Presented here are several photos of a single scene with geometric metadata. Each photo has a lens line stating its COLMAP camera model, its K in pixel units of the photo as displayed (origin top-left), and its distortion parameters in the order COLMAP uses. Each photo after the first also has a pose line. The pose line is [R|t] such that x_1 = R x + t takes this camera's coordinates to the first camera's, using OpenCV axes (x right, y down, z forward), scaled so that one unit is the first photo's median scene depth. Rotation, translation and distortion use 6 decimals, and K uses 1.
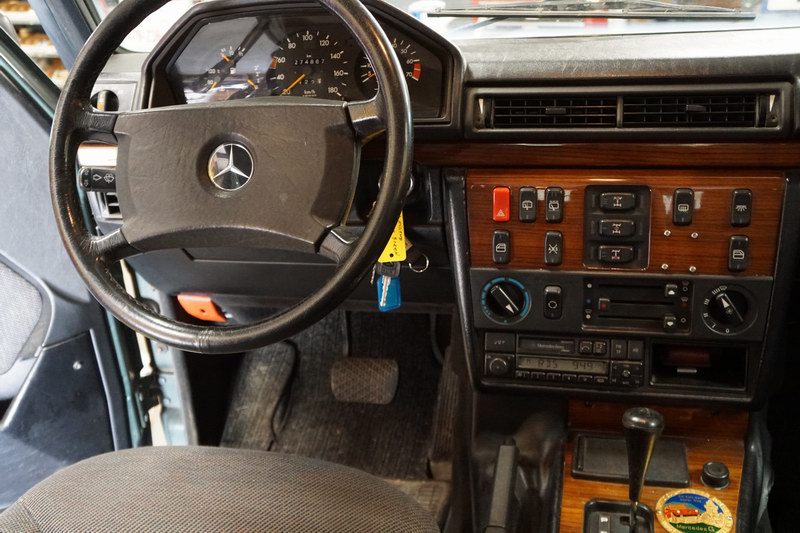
lens RADIAL K [[828.4, 0, 400.0], [0, 828.4, 266.5], [0, 0, 1]] dist [-0.071922, 0.231654]
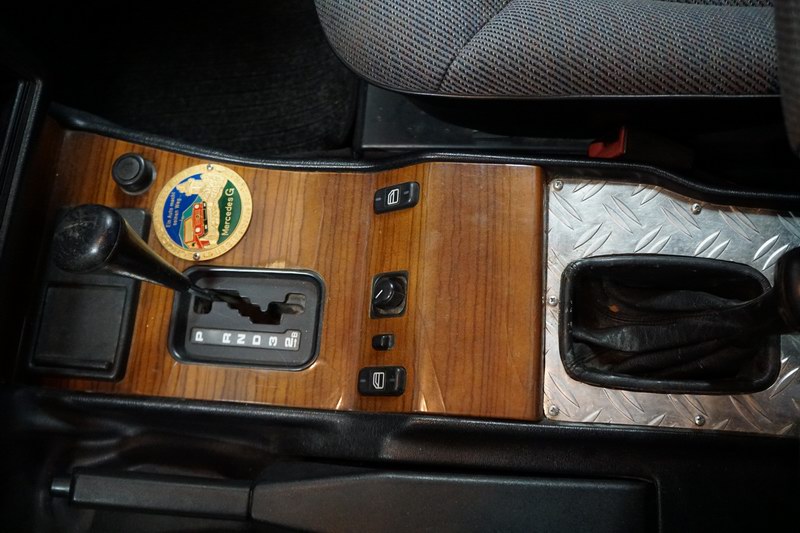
lens RADIAL K [[682.9, 0, 400.0], [0, 682.9, 266.5], [0, 0, 1]] dist [-0.169505, 0.180645]
pose [[-0.154064, -0.917567, 0.366519, 0.072548], [0.523458, 0.238816, 0.817899, -0.065017], [-0.838007, 0.317866, 0.443515, 0.584979]]
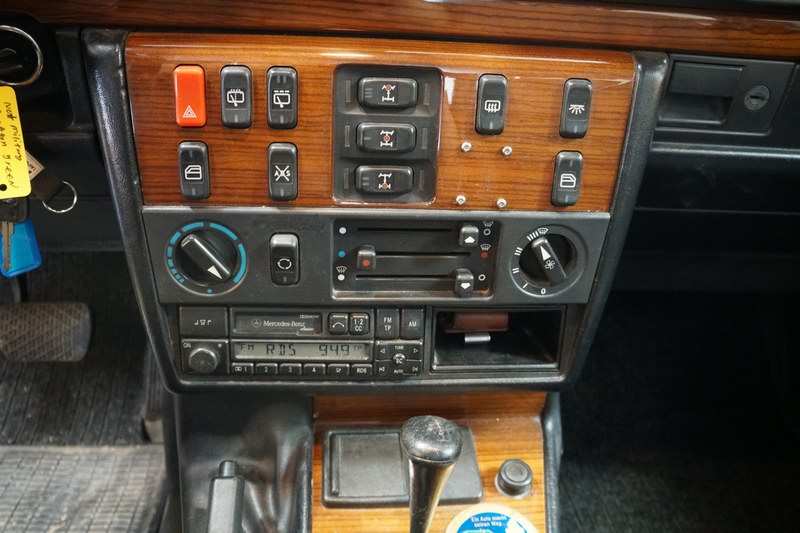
lens RADIAL K [[682.9, 0, 400.0], [0, 682.9, 266.5], [0, 0, 1]] dist [-0.169505, 0.180645]
pose [[0.941013, -0.065542, 0.331962, 0.097640], [0.005289, 0.983790, 0.179246, -0.041260], [-0.338329, -0.166917, 0.926106, 0.503820]]
